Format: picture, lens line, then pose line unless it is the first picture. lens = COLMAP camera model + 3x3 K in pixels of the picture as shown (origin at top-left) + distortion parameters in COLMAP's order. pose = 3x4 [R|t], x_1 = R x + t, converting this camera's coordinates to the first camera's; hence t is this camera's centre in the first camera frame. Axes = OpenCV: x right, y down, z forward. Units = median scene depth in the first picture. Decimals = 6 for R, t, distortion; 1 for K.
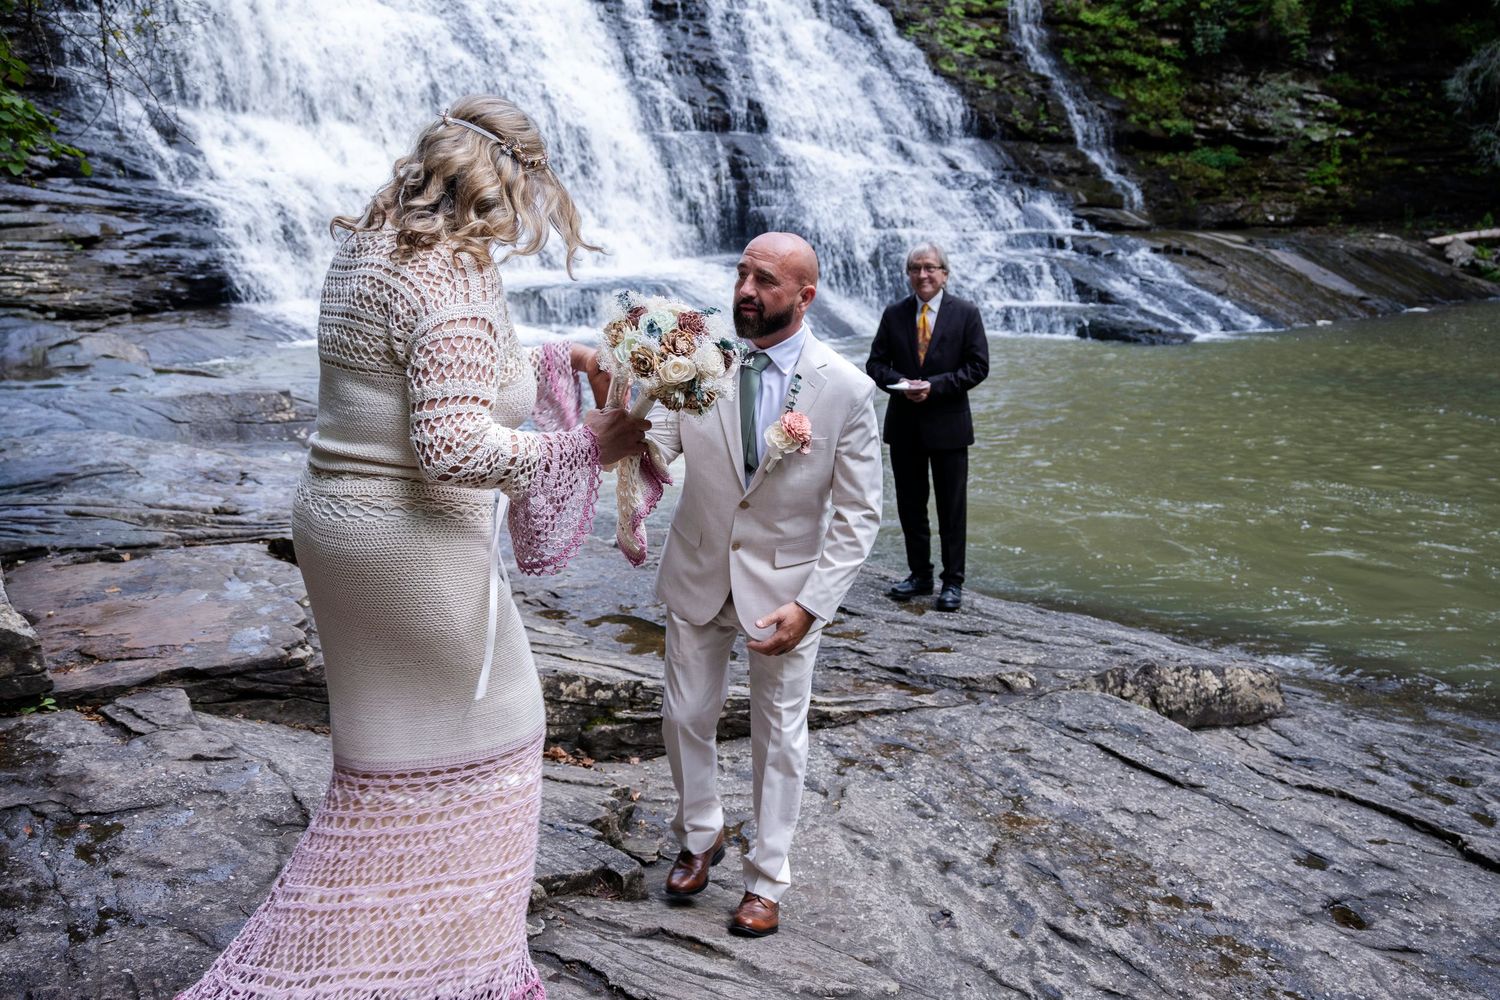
lens RADIAL K [[1258.2, 0, 750.0], [0, 1258.2, 500.0], [0, 0, 1]] dist [-0.015388, -0.005850]
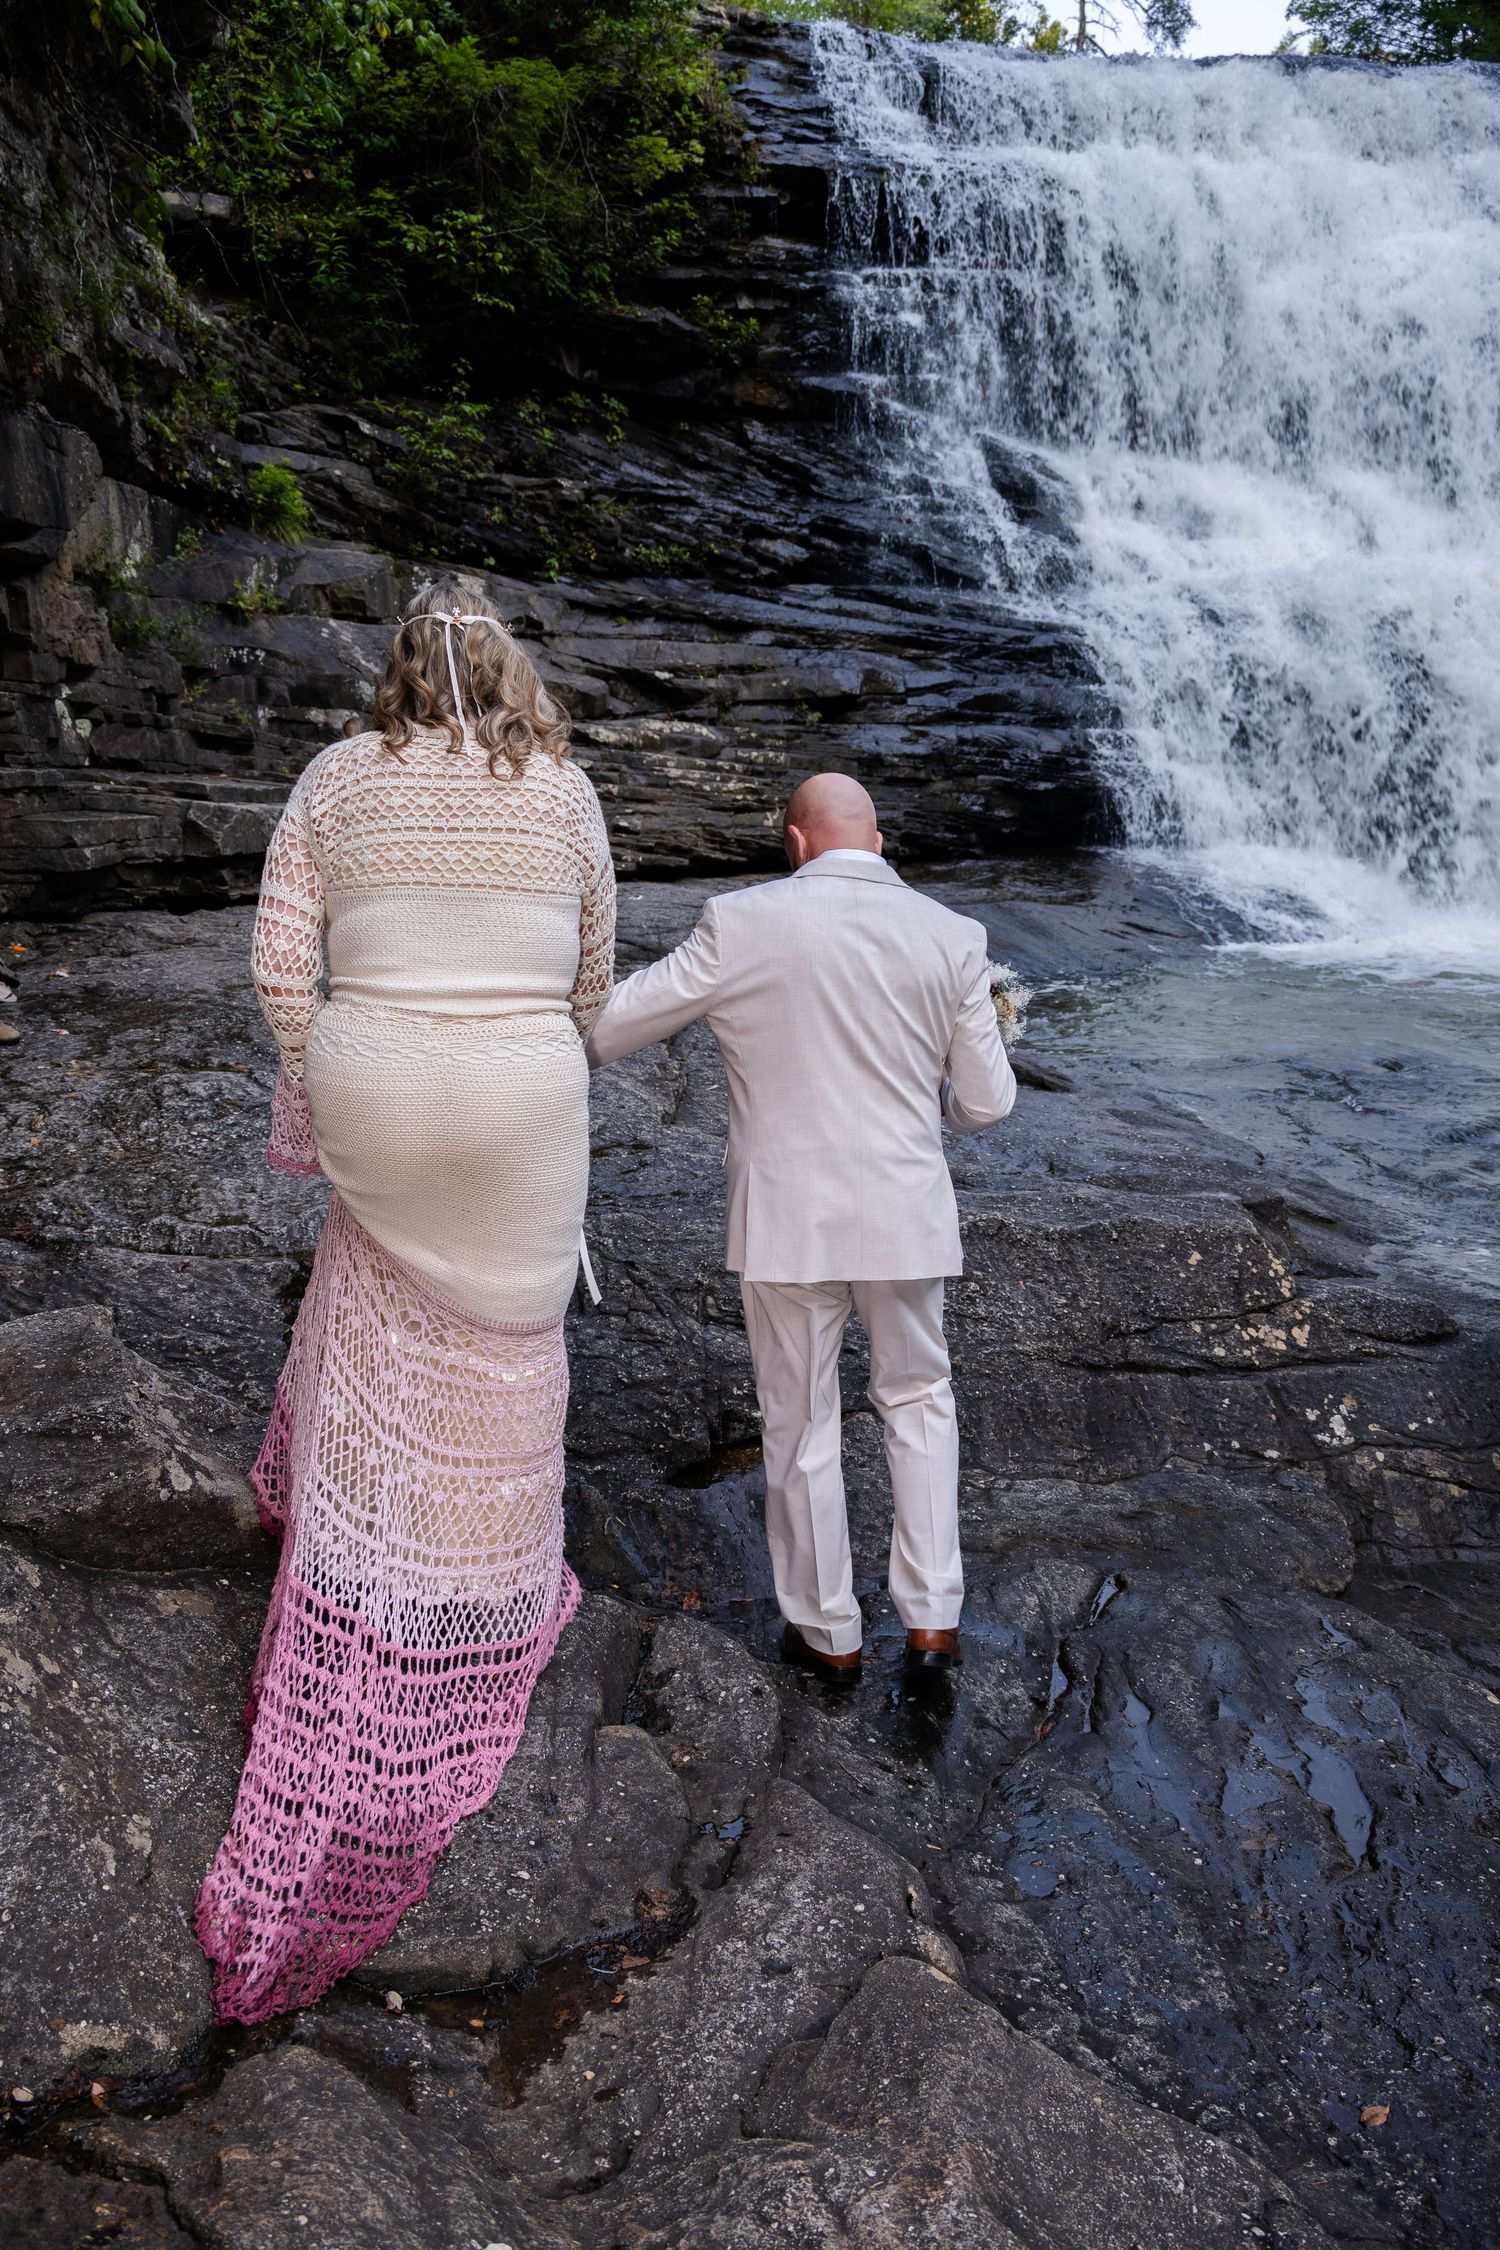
lens RADIAL K [[1887.3, 0, 750.0], [0, 1887.3, 1125.0], [0, 0, 1]] dist [-0.015388, -0.005850]
pose [[0.844856, 0.118381, -0.521731, -0.151456], [-0.120191, 0.992282, 0.030521, -0.061602], [0.521318, 0.036922, 0.852564, 0.351750]]
